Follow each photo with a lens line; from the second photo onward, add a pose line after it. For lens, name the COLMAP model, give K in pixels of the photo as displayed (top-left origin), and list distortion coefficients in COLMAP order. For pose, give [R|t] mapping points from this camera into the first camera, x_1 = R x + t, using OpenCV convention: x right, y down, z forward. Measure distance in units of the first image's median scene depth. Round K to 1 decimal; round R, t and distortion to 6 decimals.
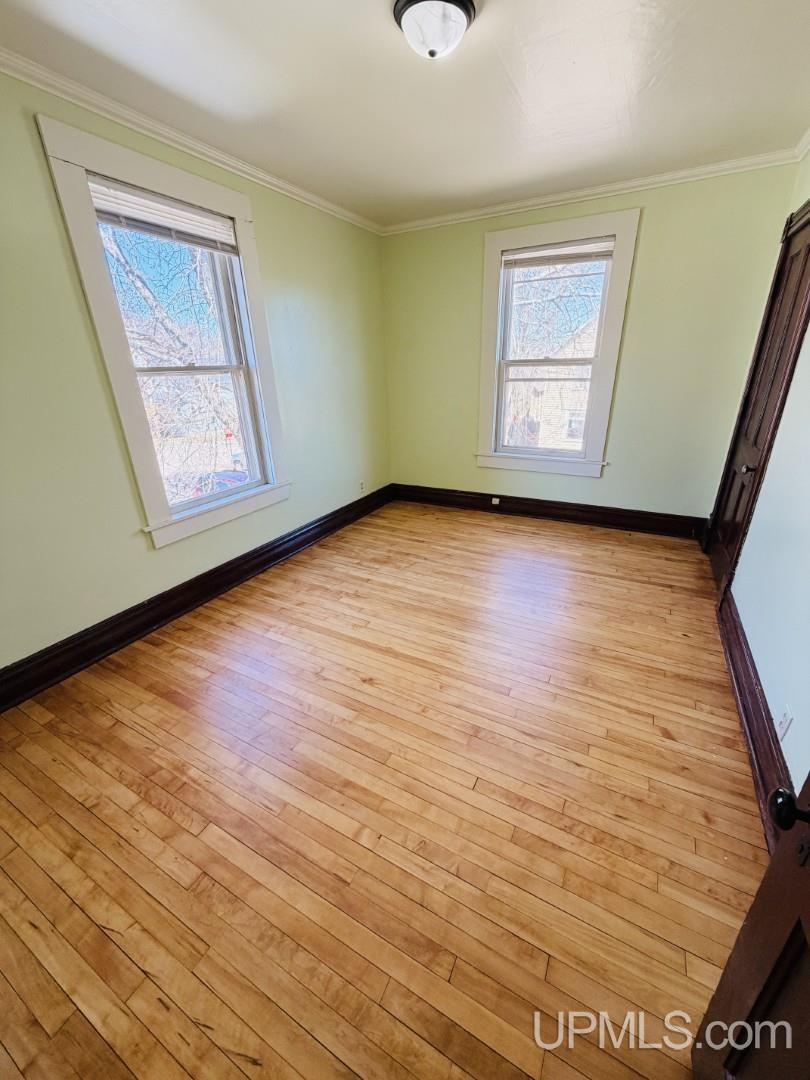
lens RADIAL K [[430.9, 0, 405.0], [0, 430.9, 540.0], [0, 0, 1]] dist [0.001630, 0.000245]
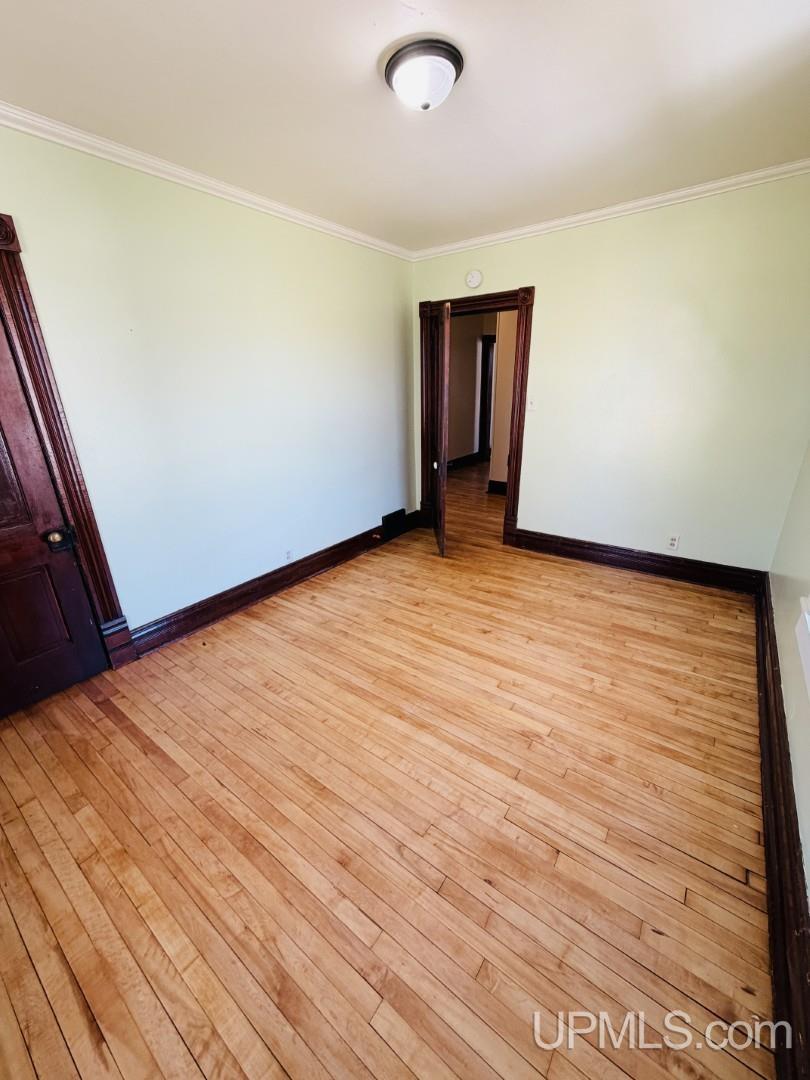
lens RADIAL K [[430.9, 0, 405.0], [0, 430.9, 540.0], [0, 0, 1]] dist [0.001630, 0.000245]
pose [[-0.989128, -0.000045, 0.147054, -0.027489], [0.100346, 0.730796, 0.675180, -0.629770], [-0.107497, 0.682596, -0.722847, 1.449258]]
